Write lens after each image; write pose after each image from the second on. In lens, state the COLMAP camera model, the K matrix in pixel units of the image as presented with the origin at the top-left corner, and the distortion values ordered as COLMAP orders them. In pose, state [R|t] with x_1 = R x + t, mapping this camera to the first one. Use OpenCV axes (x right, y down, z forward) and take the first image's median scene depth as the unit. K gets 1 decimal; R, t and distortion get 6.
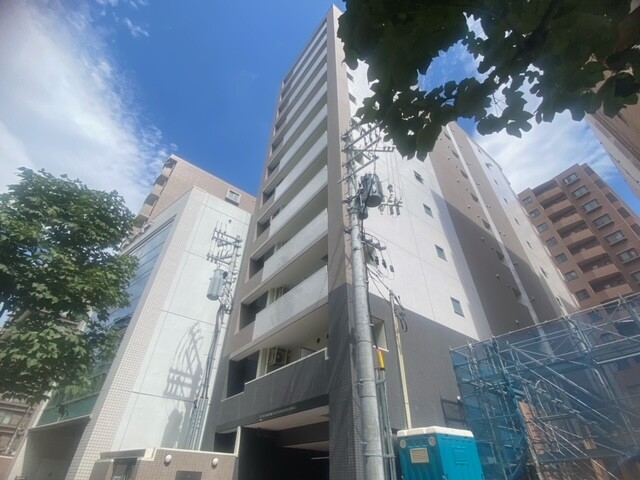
lens RADIAL K [[309.4, 0, 317.6], [0, 309.4, 240.9], [0, 0, 1]] dist [-0.026926, -0.000840]
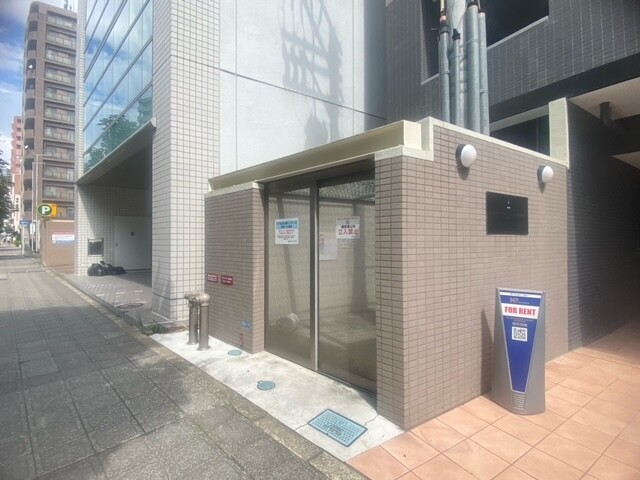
lens RADIAL K [[305.1, 0, 334.3], [0, 305.1, 239.0], [0, 0, 1]] dist [0.000603, -0.000123]
pose [[0.997195, -0.024844, -0.070598, -0.491559], [0.063935, 0.773138, 0.631008, 0.486038], [0.038905, -0.633752, 0.772558, 0.598018]]
